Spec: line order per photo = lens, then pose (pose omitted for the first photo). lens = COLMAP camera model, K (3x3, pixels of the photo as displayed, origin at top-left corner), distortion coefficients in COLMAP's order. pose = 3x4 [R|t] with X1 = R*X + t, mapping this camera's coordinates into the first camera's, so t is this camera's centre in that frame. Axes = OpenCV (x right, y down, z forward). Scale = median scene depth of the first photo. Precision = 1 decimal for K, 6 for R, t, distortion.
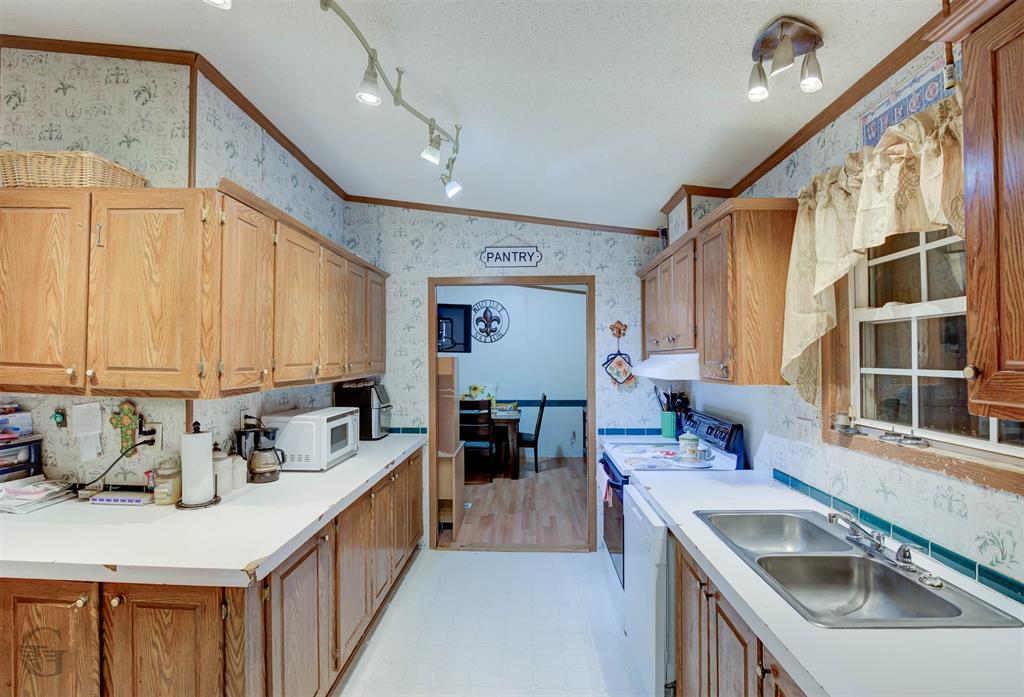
lens RADIAL K [[498.1, 0, 512.5], [0, 498.1, 349.0], [0, 0, 1]] dist [0.001167, 0.000178]
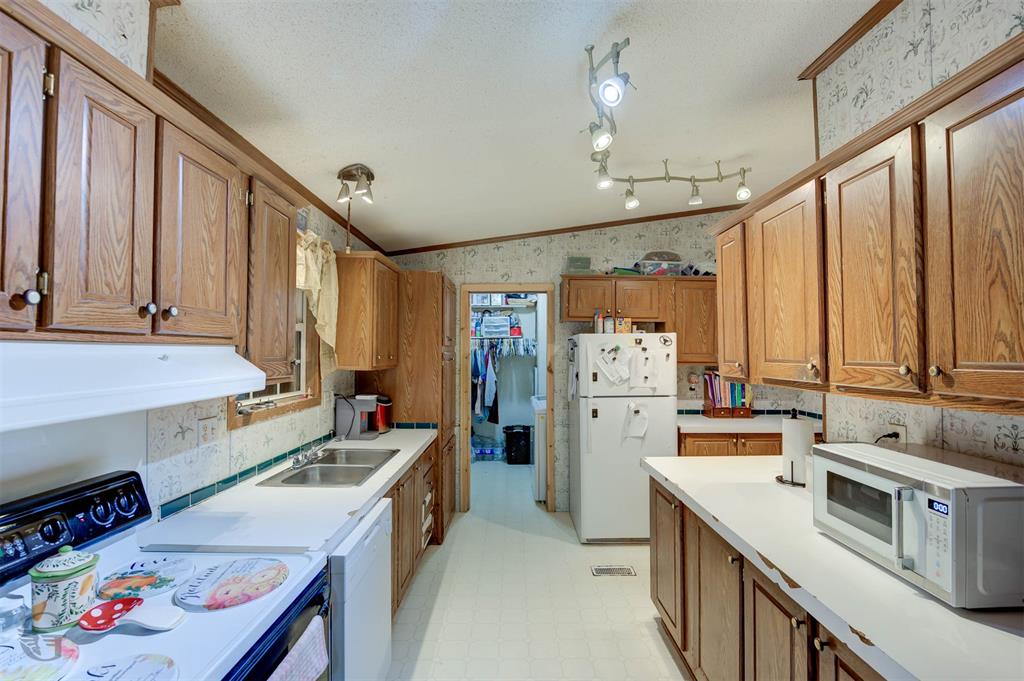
lens RADIAL K [[492.4, 0, 512.7], [0, 492.4, 341.9], [0, 0, 1]] dist [0.000119, 0.000005]
pose [[-0.999501, -0.000036, -0.031602, 0.037697], [0.001300, 0.999106, -0.042260, 0.038021], [0.031575, -0.042280, -0.998607, 1.963597]]
